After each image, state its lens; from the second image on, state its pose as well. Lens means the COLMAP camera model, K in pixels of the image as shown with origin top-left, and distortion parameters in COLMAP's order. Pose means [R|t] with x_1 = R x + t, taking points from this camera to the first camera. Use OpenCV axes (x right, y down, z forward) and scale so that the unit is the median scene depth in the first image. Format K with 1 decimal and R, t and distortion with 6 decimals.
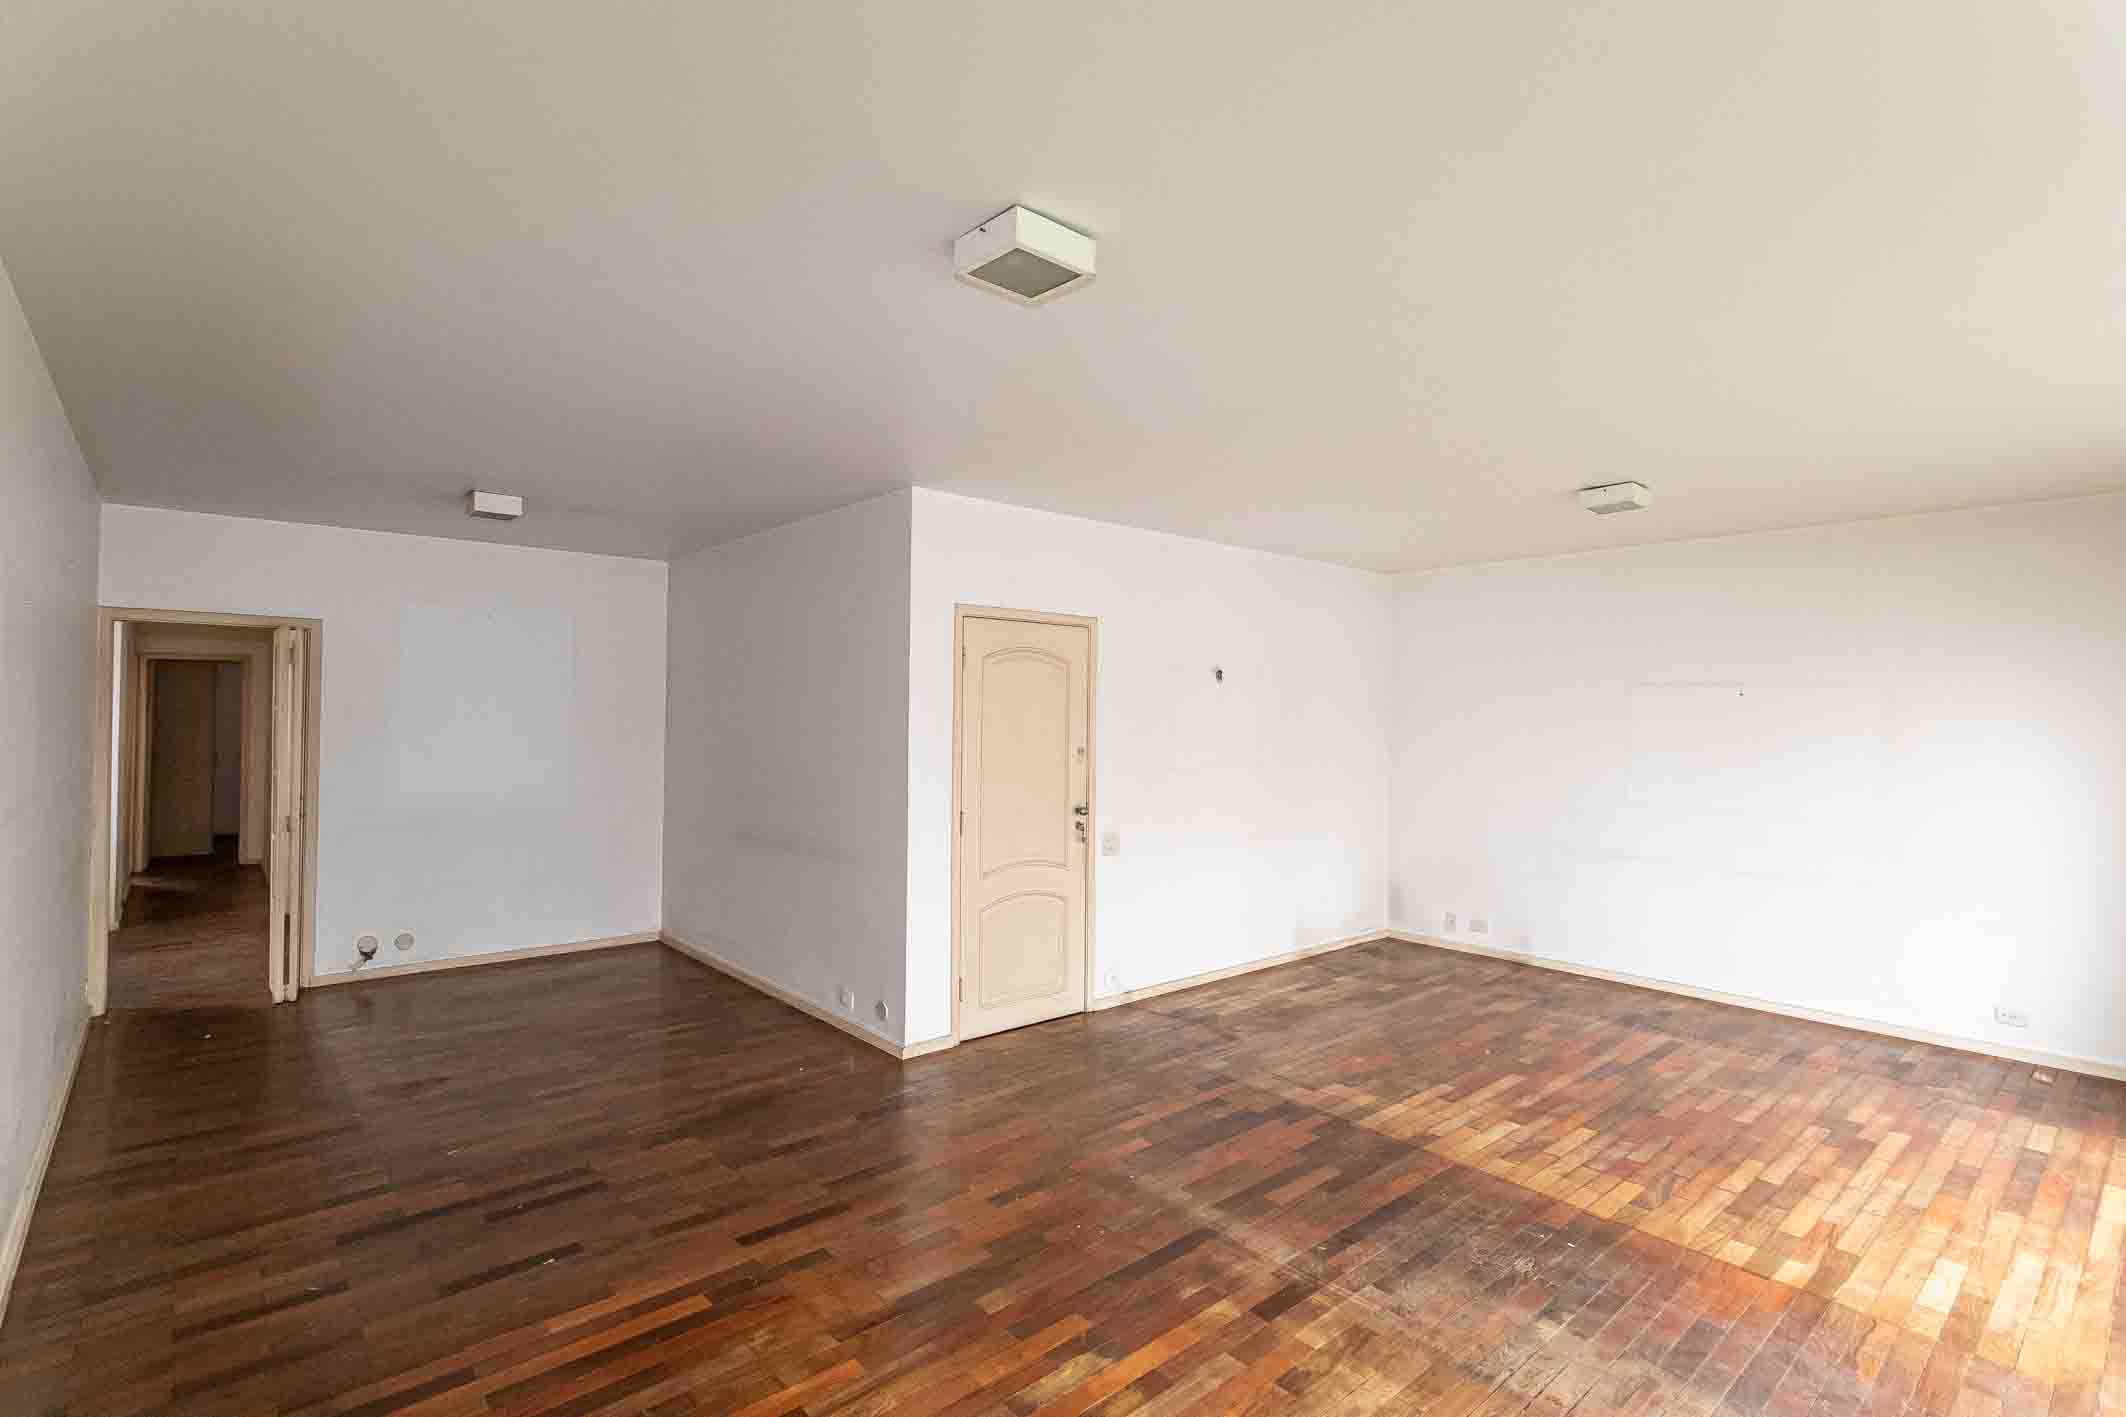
lens RADIAL K [[1008.5, 0, 1048.1], [0, 1008.5, 697.4], [0, 0, 1]] dist [-0.000122, 0.001114]
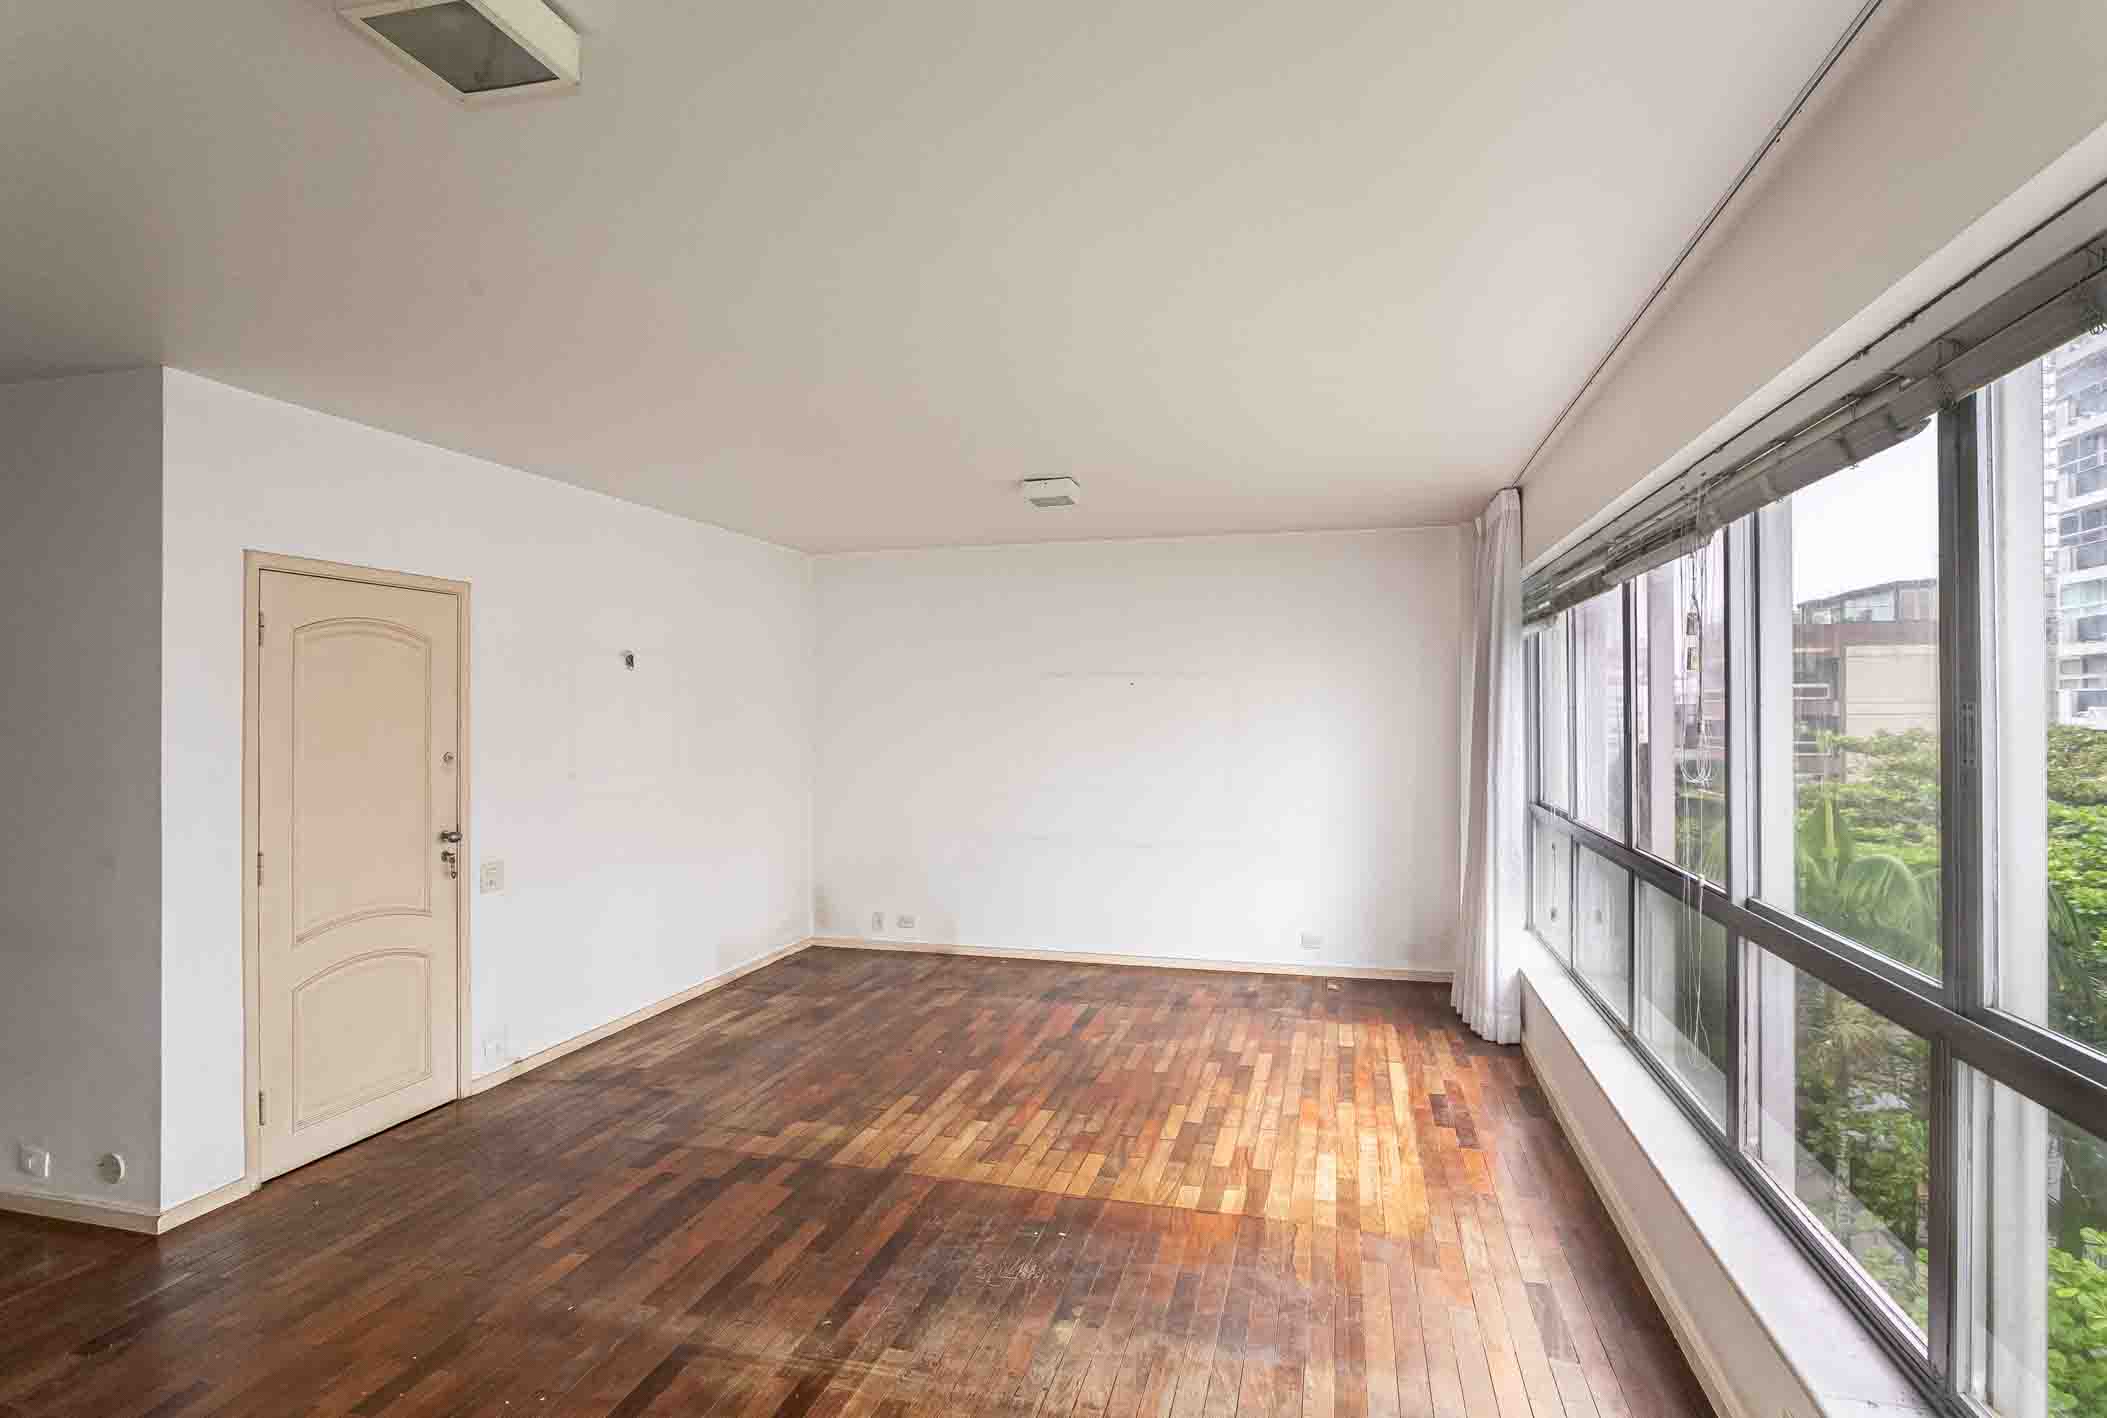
lens RADIAL K [[1070.4, 0, 1076.7], [0, 1070.4, 700.3], [0, 0, 1]] dist [-0.019776, 0.008821]
pose [[0.817261, -0.006613, 0.576230, -0.057202], [0.000839, 0.999947, 0.010286, 0.002829], [-0.576267, -0.007923, 0.817223, 0.103455]]
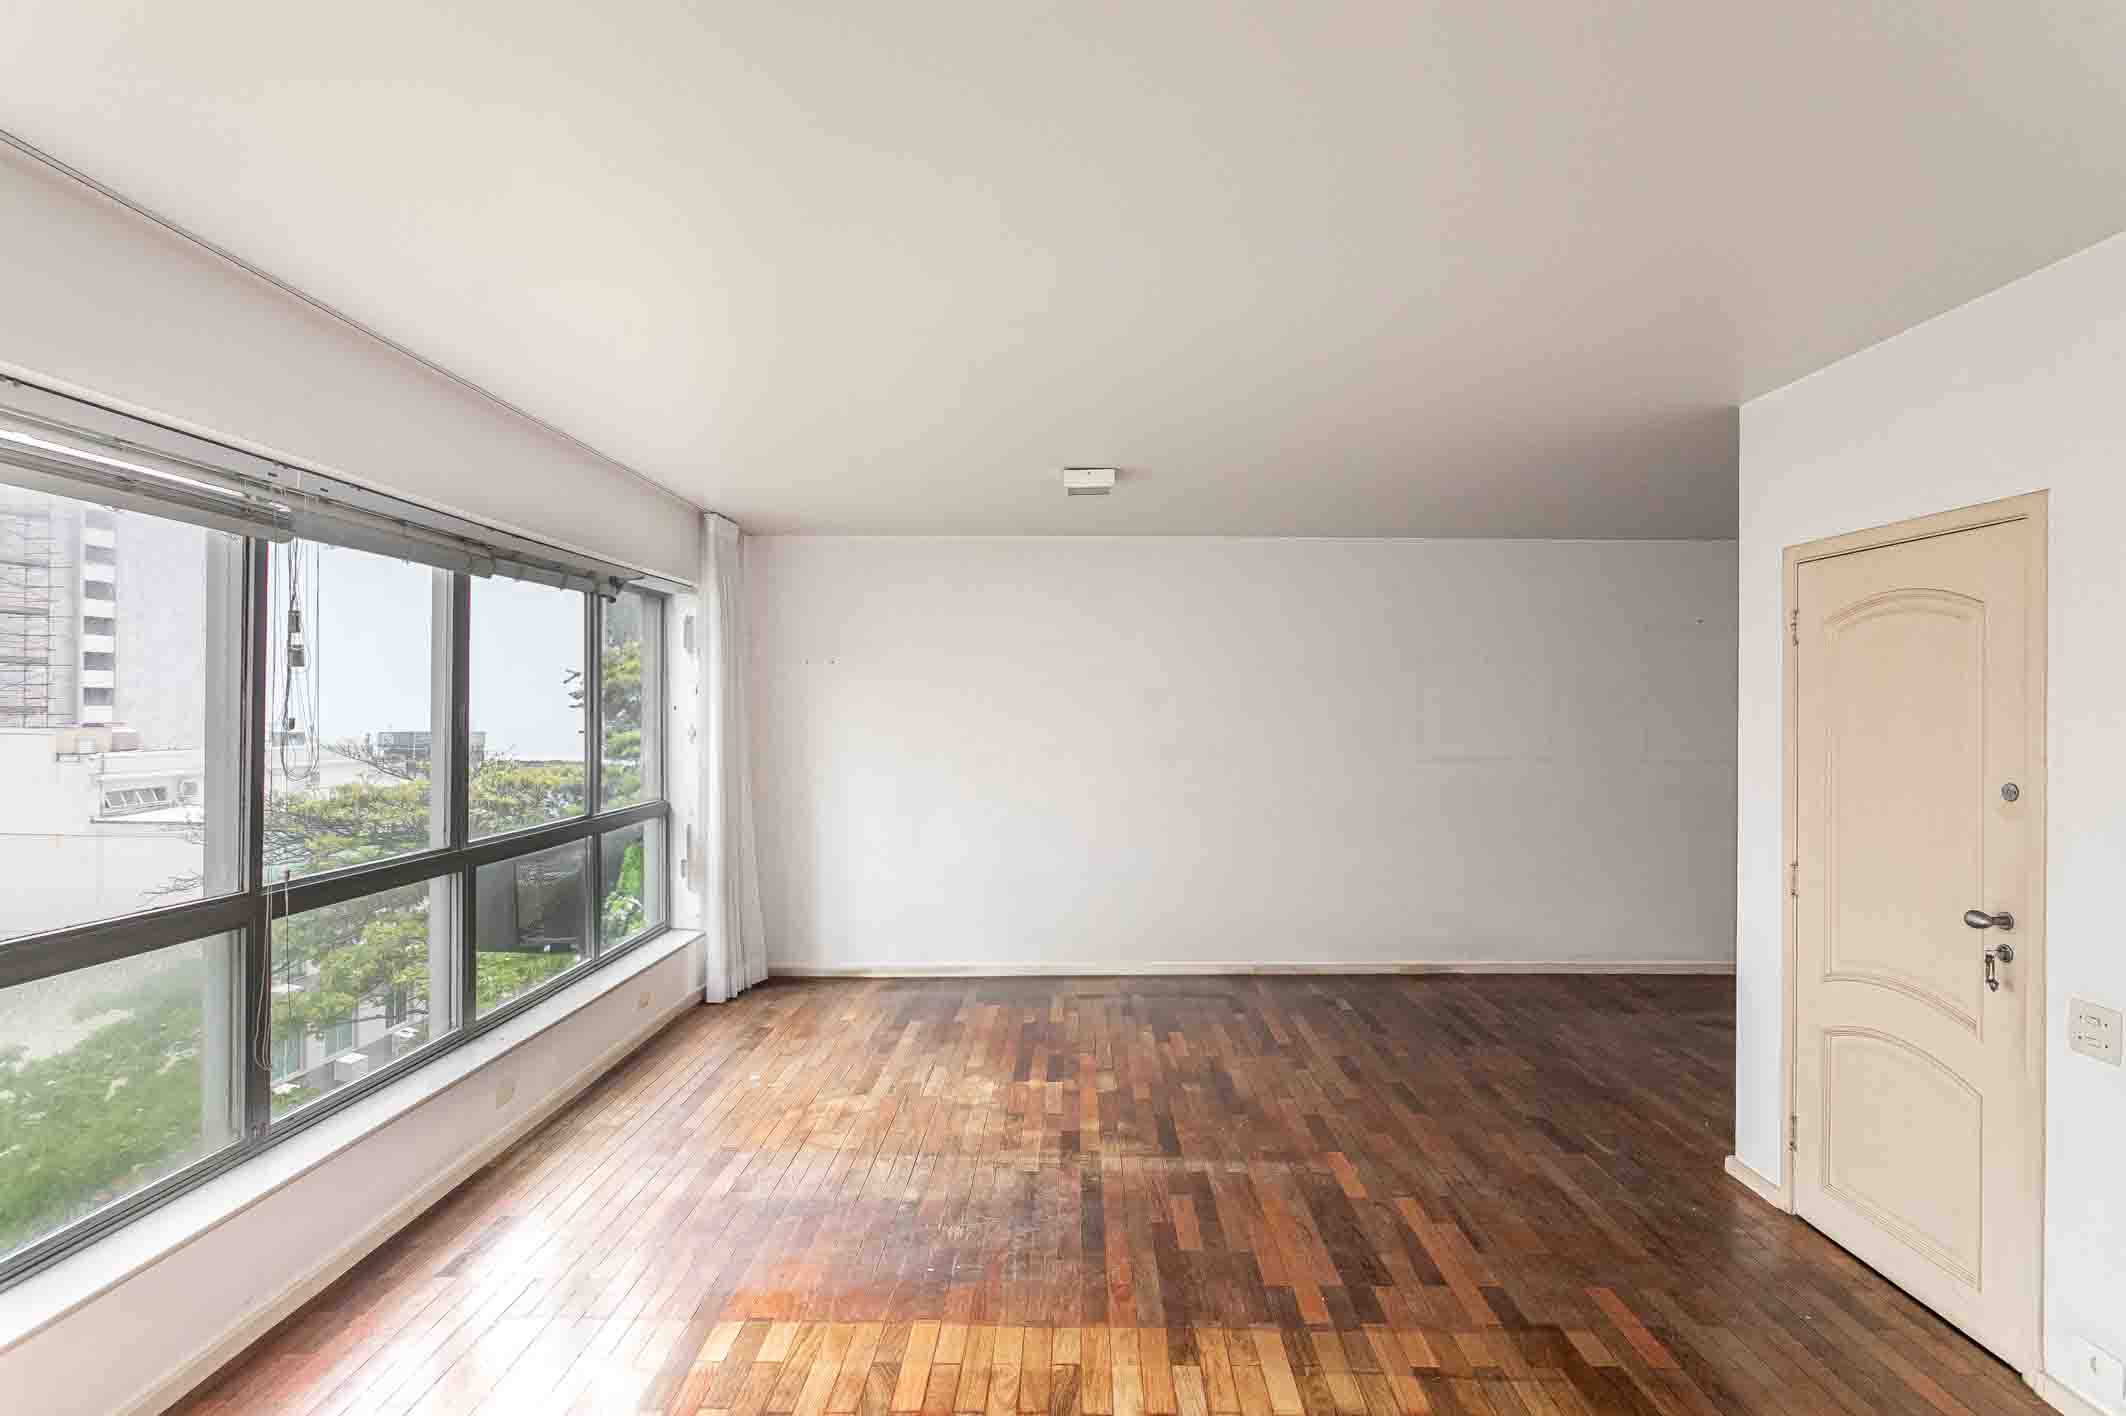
lens RADIAL K [[1075.4, 0, 1080.2], [0, 1075.4, 710.7], [0, 0, 1]] dist [-0.009177, 0.000297]
pose [[-0.653144, -0.013190, -0.757119, 0.913574], [-0.000713, 0.999859, -0.016804, 0.033180], [0.757233, -0.010435, -0.653061, 1.354440]]
